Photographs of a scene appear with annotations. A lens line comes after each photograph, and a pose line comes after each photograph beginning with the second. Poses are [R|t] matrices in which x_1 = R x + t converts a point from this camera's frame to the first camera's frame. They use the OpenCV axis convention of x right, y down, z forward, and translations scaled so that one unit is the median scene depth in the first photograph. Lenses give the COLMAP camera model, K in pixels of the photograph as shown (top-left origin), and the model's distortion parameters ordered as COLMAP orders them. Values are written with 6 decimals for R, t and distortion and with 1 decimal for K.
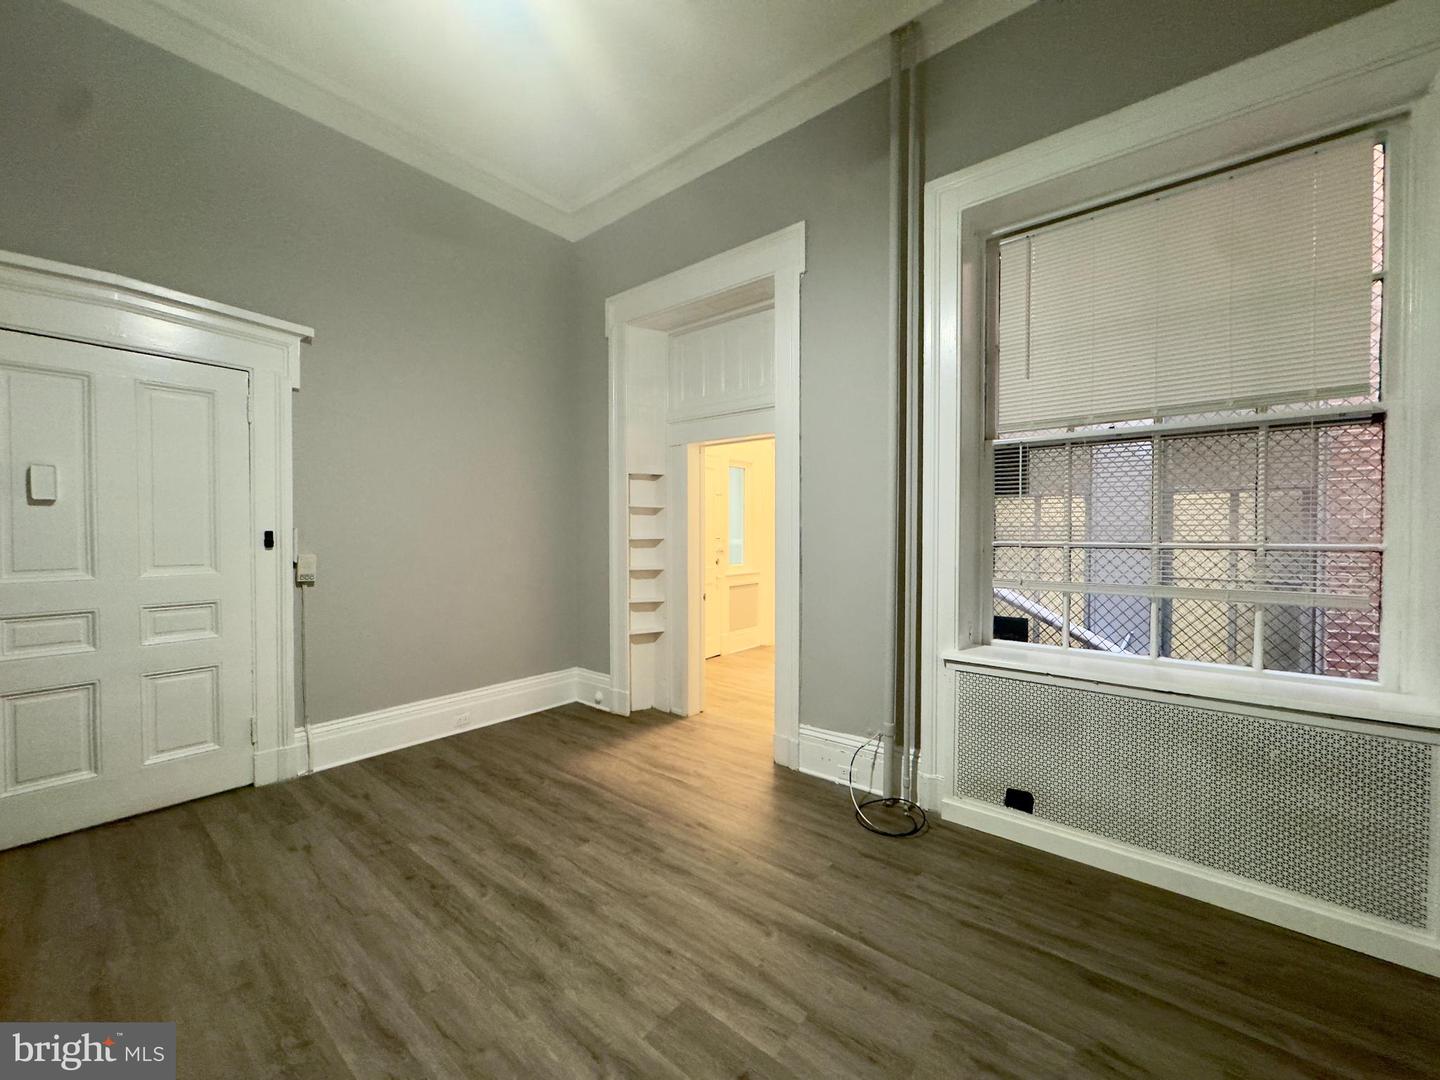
lens RADIAL K [[575.1, 0, 717.8], [0, 575.1, 540.4], [0, 0, 1]] dist [0.001037, 0.000373]
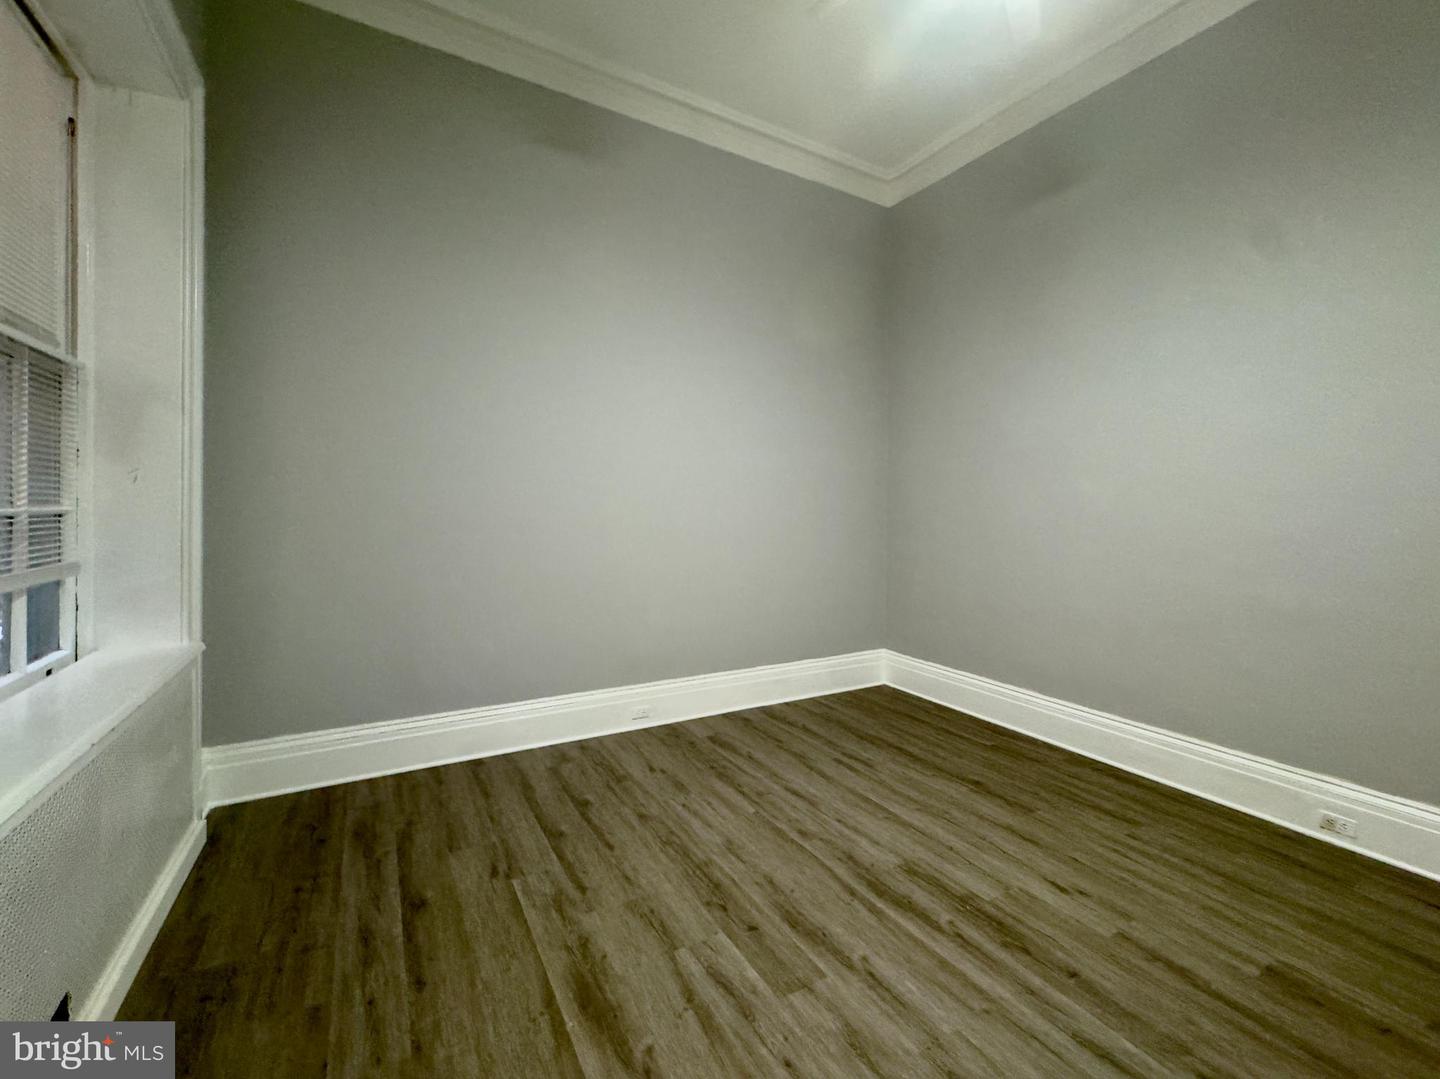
lens RADIAL K [[575.1, 0, 718.5], [0, 575.1, 539.5], [0, 0, 1]] dist [0.001037, 0.000373]
pose [[-0.932908, -0.031067, 0.358772, -0.267578], [-0.007631, 0.997753, 0.066557, -0.018106], [-0.360033, 0.059354, -0.931049, 1.813351]]
